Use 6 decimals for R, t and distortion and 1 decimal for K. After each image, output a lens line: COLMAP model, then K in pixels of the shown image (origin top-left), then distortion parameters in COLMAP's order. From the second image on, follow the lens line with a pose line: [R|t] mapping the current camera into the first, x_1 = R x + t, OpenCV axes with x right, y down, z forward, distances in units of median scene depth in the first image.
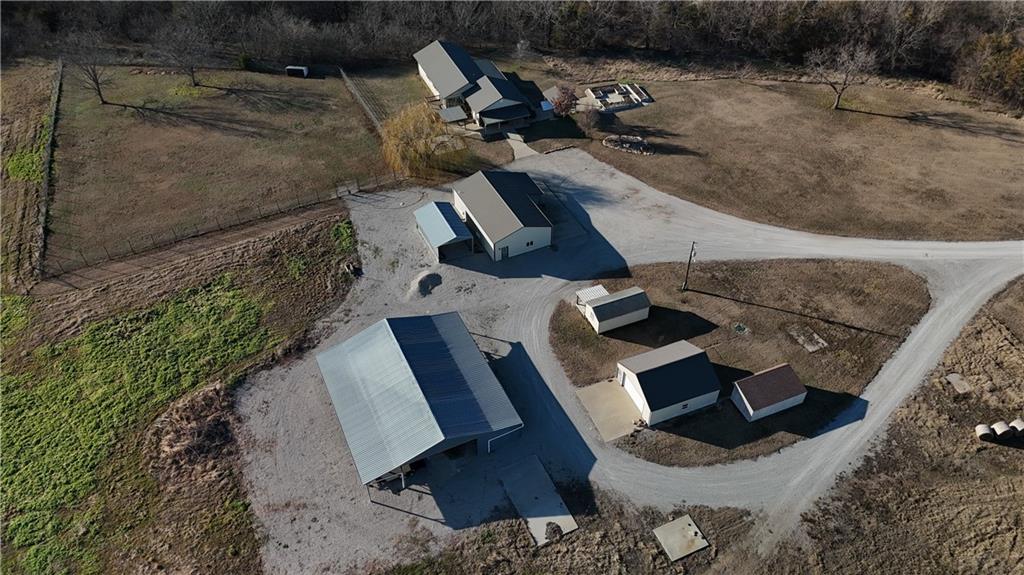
lens RADIAL K [[757.8, 0, 517.6], [0, 757.8, 287.5], [0, 0, 1]] dist [0.076603, -0.080675]
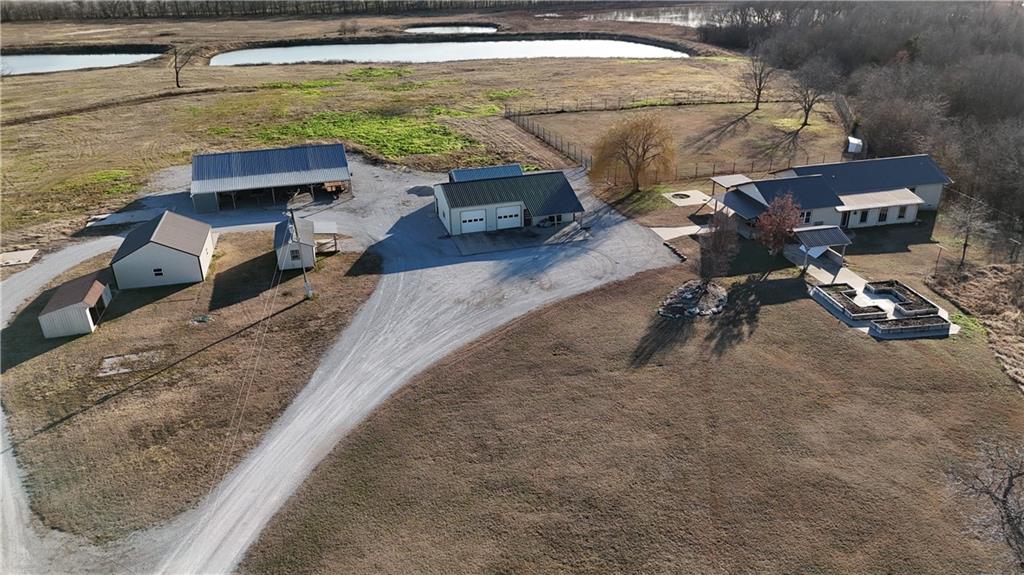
lens RADIAL K [[761.2, 0, 514.1], [0, 761.2, 287.3], [0, 0, 1]] dist [0.075449, -0.077972]
pose [[-0.154969, 0.416809, -0.895687, 0.790327], [-0.657789, 0.632911, 0.408335, -0.402227], [0.737088, 0.652452, 0.176091, 0.973543]]
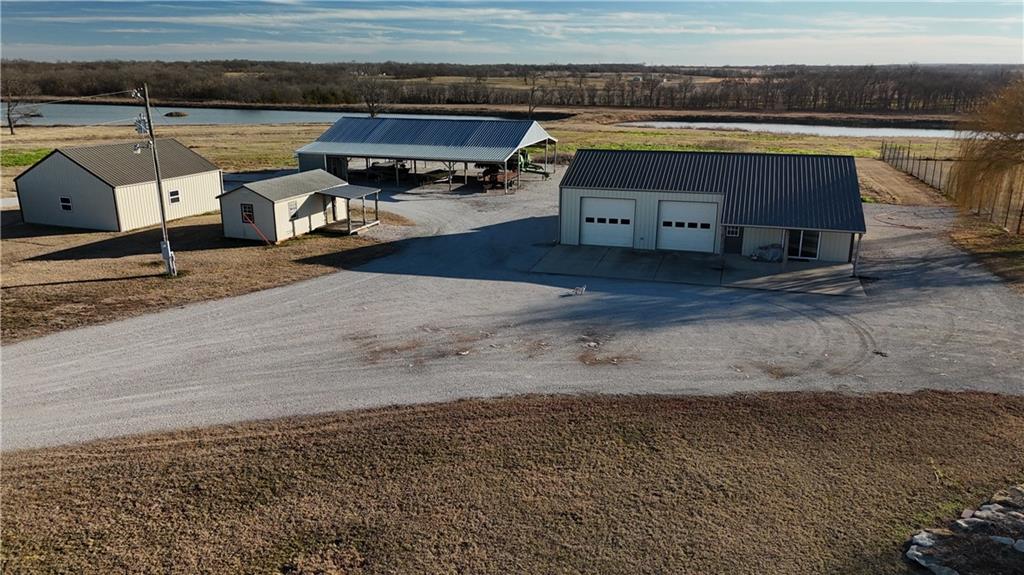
lens RADIAL K [[753.5, 0, 514.7], [0, 753.5, 291.4], [0, 0, 1]] dist [0.072662, -0.068265]
pose [[-0.675188, 0.209500, -0.707270, 0.350984], [-0.499803, 0.575246, 0.647526, -0.292362], [0.542511, 0.790697, -0.283690, 1.151857]]
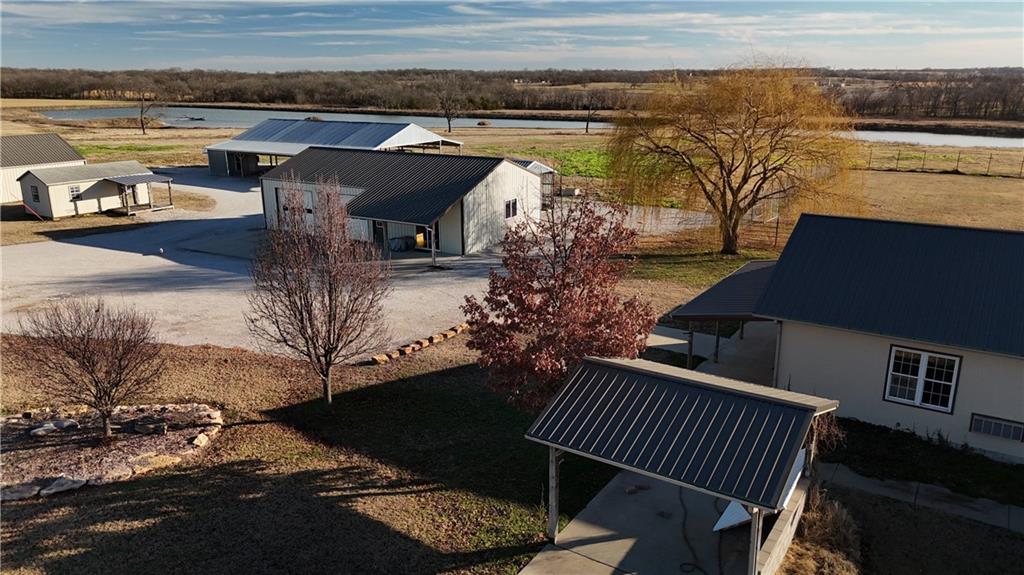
lens RADIAL K [[757.8, 0, 517.6], [0, 757.8, 287.5], [0, 0, 1]] dist [0.076603, -0.080675]
pose [[-0.822878, 0.157277, -0.546017, 0.178097], [-0.381462, 0.559296, 0.735986, -0.433779], [0.421139, 0.813911, -0.400238, 1.305648]]
